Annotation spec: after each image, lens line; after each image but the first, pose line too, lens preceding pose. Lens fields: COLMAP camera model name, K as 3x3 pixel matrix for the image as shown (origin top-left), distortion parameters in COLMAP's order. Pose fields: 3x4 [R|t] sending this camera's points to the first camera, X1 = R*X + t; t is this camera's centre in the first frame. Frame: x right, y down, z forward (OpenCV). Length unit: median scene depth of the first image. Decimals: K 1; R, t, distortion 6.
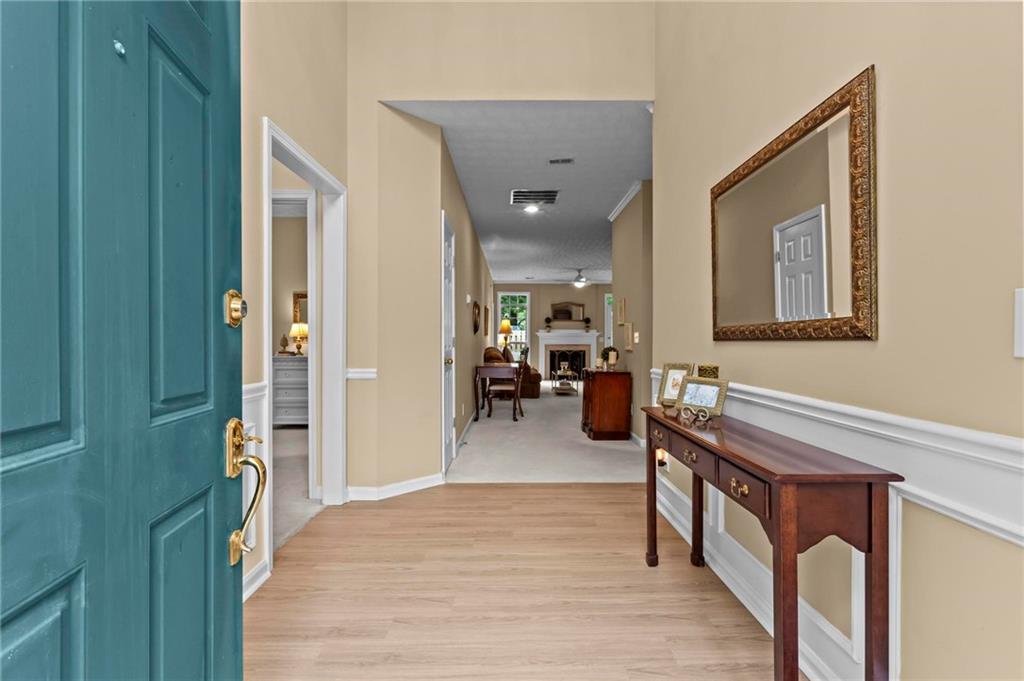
lens RADIAL K [[486.4, 0, 510.0], [0, 486.4, 342.7], [0, 0, 1]] dist [-0.001616, 0.003391]
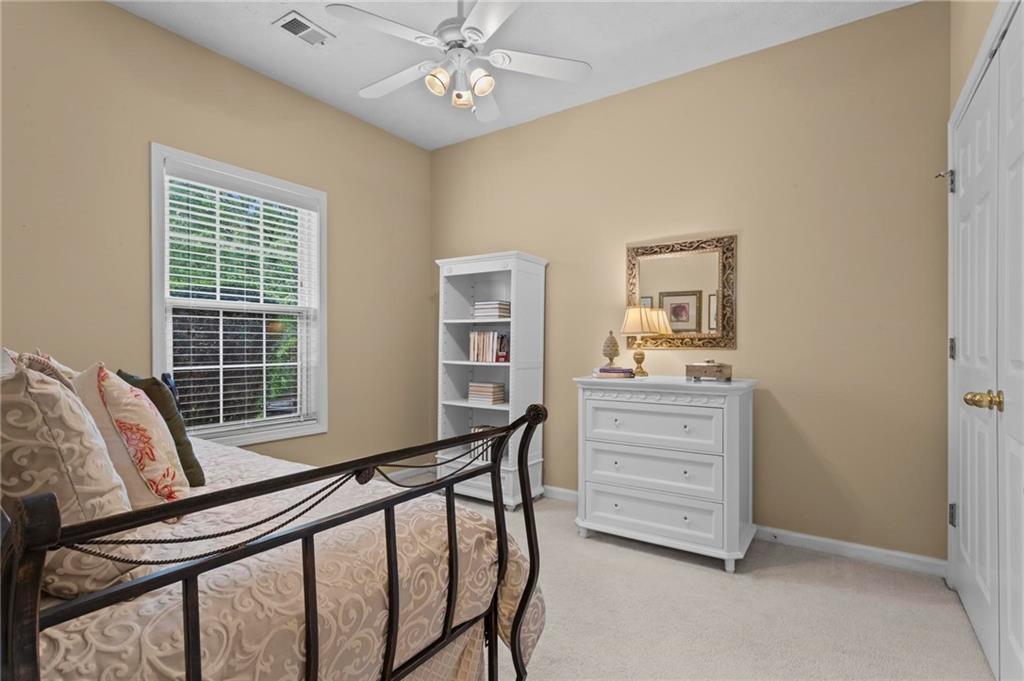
lens RADIAL K [[486.4, 0, 513.6], [0, 486.4, 346.7], [0, 0, 1]] dist [-0.001616, 0.003391]
pose [[0.823944, 0.000602, -0.566671, -0.271053], [-0.003045, 0.999990, -0.003367, -0.000463], [0.566663, 0.004500, 0.823937, 0.551934]]
